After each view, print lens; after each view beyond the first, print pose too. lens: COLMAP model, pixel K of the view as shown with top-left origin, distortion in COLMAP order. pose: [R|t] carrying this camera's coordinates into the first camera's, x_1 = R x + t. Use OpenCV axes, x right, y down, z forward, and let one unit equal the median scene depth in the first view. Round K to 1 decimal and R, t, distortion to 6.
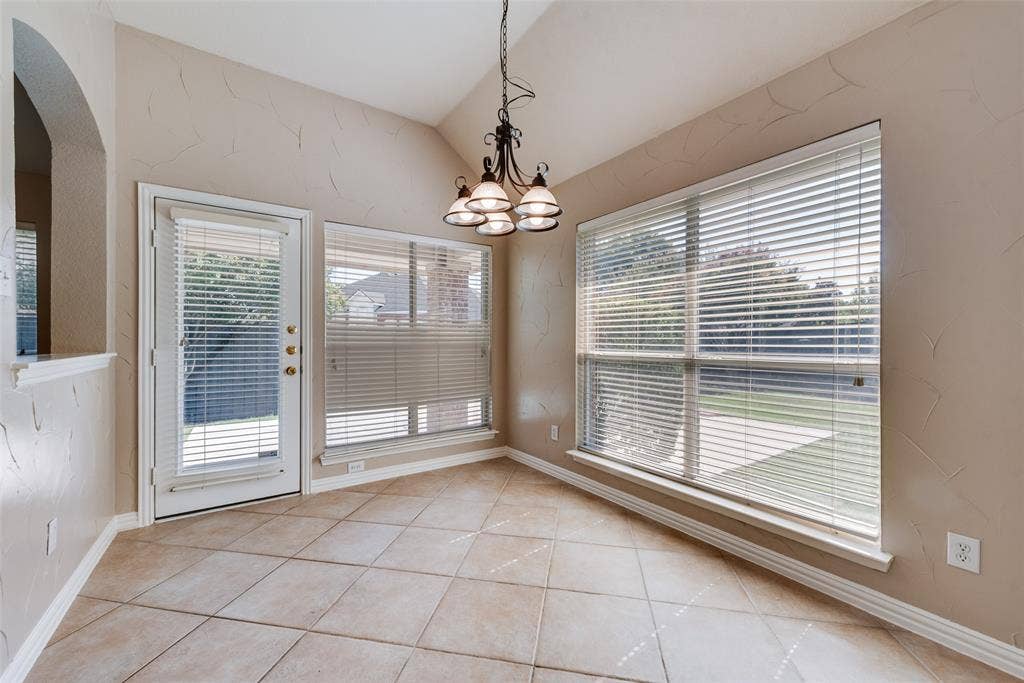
lens RADIAL K [[406.6, 0, 512.8], [0, 406.6, 340.1], [0, 0, 1]] dist [-0.010137, -0.000012]
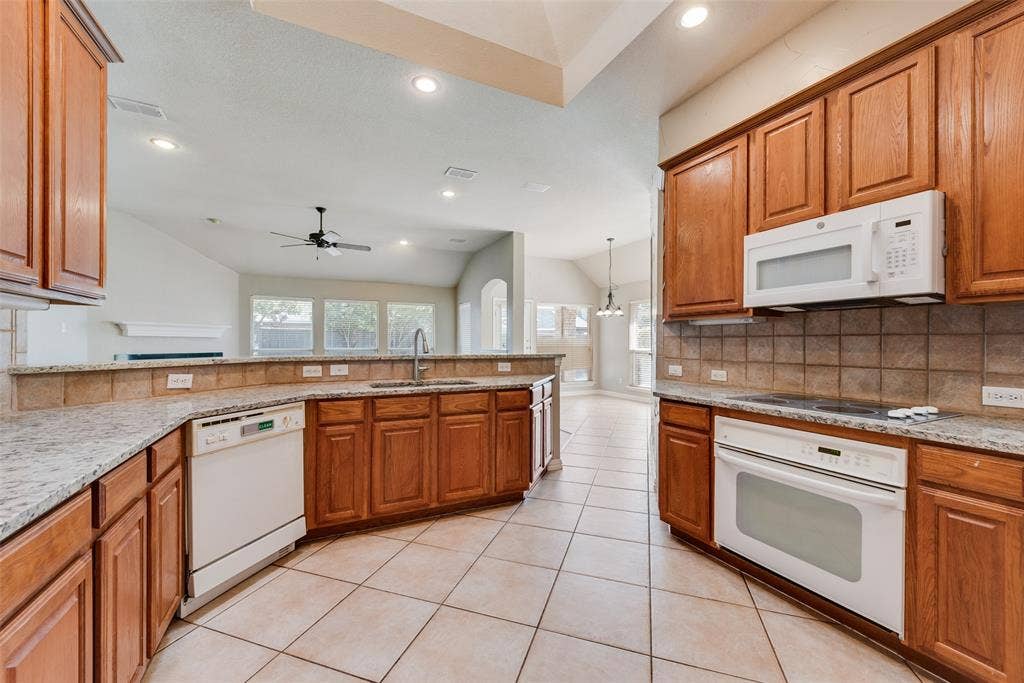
lens RADIAL K [[422.5, 0, 508.1], [0, 422.5, 342.0], [0, 0, 1]] dist [0.036348, 0.000038]
pose [[0.990239, -0.000882, -0.139377, -0.313415], [0.001037, 0.999999, 0.001042, -0.024554], [0.139376, -0.001176, 0.990239, -2.395332]]
